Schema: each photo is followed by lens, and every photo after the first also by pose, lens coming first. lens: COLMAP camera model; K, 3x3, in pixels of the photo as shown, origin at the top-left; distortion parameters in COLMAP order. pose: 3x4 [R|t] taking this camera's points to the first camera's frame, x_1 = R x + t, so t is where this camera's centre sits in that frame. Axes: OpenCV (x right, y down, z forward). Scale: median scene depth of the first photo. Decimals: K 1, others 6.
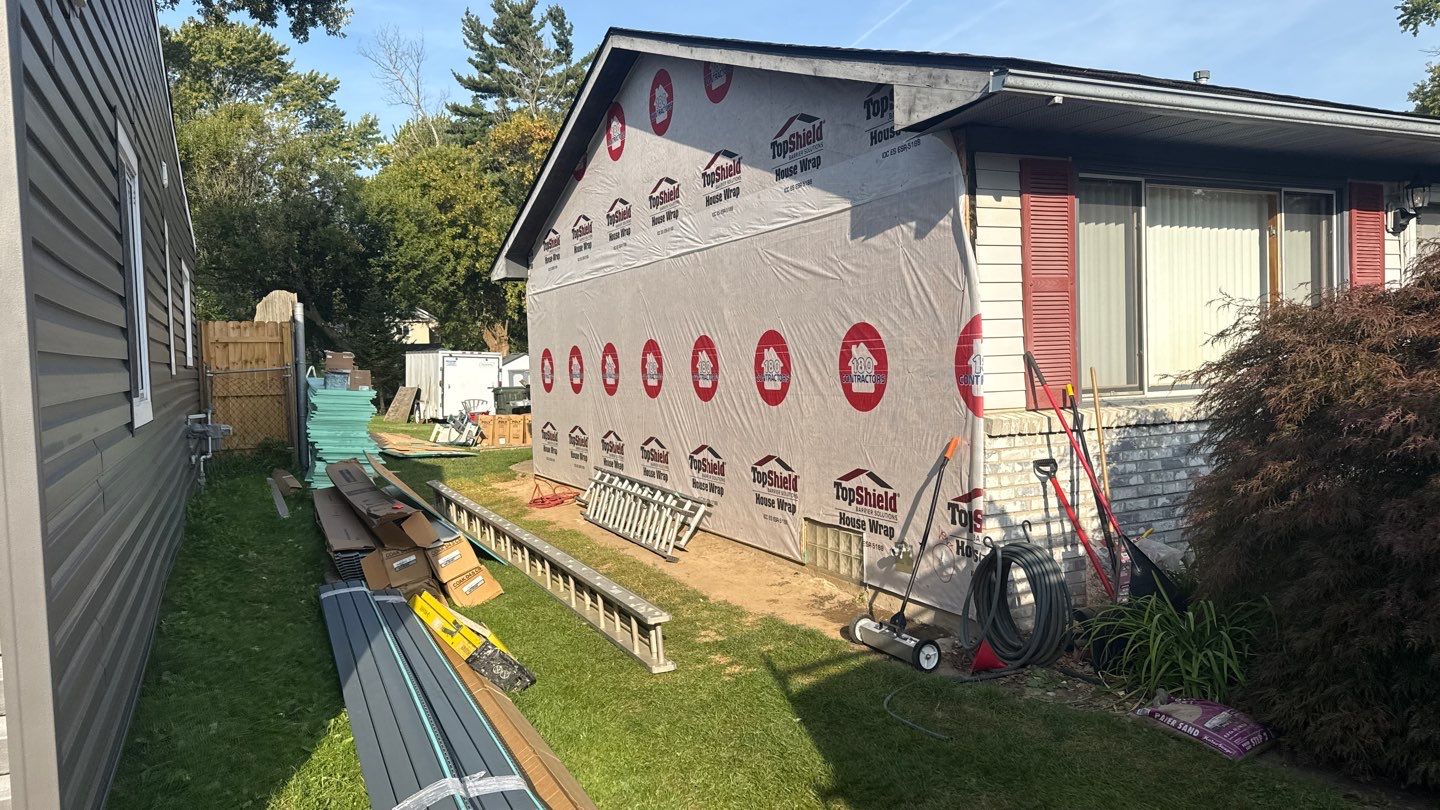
lens RADIAL K [[1016.0, 0, 706.4], [0, 1016.0, 418.9], [0, 0, 1]] dist [0.017200, -0.007377]
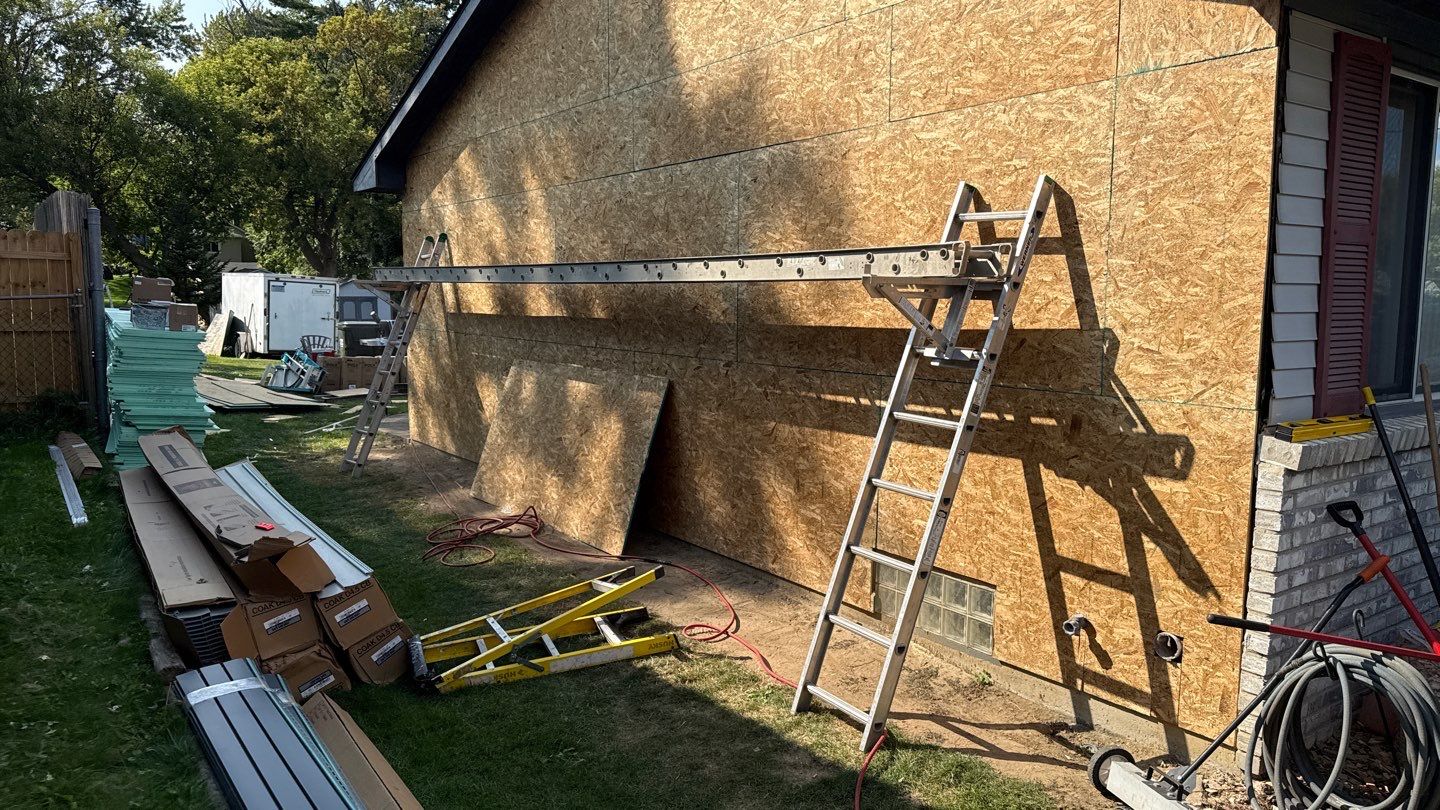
lens RADIAL K [[1016.0, 0, 696.7], [0, 1016.0, 403.7], [0, 0, 1]] dist [0.017200, -0.007377]
pose [[0.987304, 0.018602, 0.157746, -0.141078], [-0.026714, 0.998419, 0.049460, -0.035290], [-0.156576, -0.053046, 0.986240, 0.327867]]
